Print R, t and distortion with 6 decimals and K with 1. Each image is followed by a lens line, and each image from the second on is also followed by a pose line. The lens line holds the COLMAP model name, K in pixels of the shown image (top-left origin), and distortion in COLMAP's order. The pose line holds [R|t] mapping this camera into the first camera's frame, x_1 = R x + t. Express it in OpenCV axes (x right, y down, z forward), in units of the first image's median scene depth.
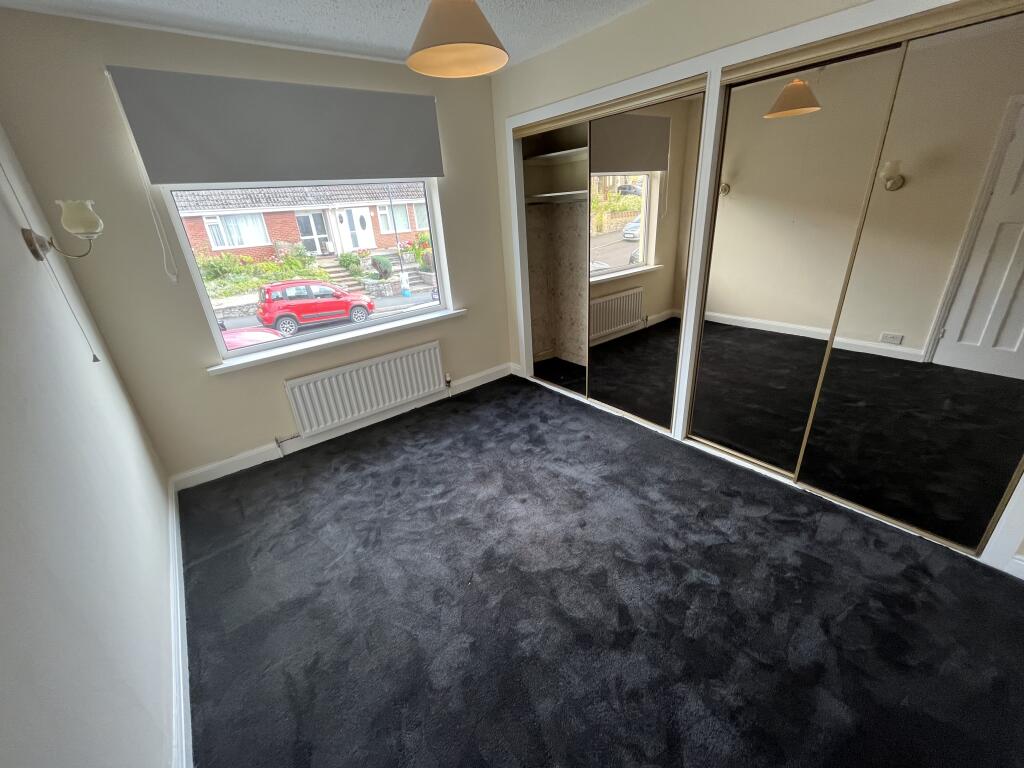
lens RADIAL K [[414.1, 0, 511.5], [0, 414.1, 380.8], [0, 0, 1]] dist [-0.004137, -0.001230]
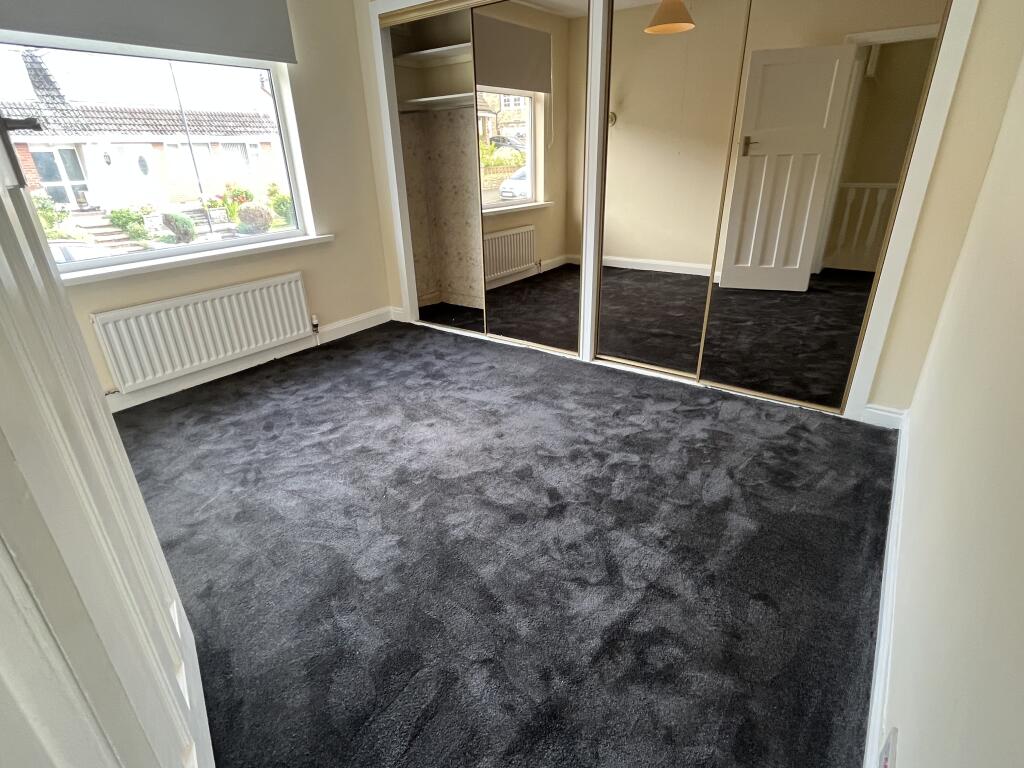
lens RADIAL K [[519.8, 0, 512.2], [0, 519.8, 384.2], [0, 0, 1]] dist [-0.009885, 0.001403]
pose [[0.962090, -0.070689, 0.263411, -0.077725], [0.070746, 0.997451, 0.009281, 0.177323], [-0.263395, 0.009706, 0.964639, -0.097142]]
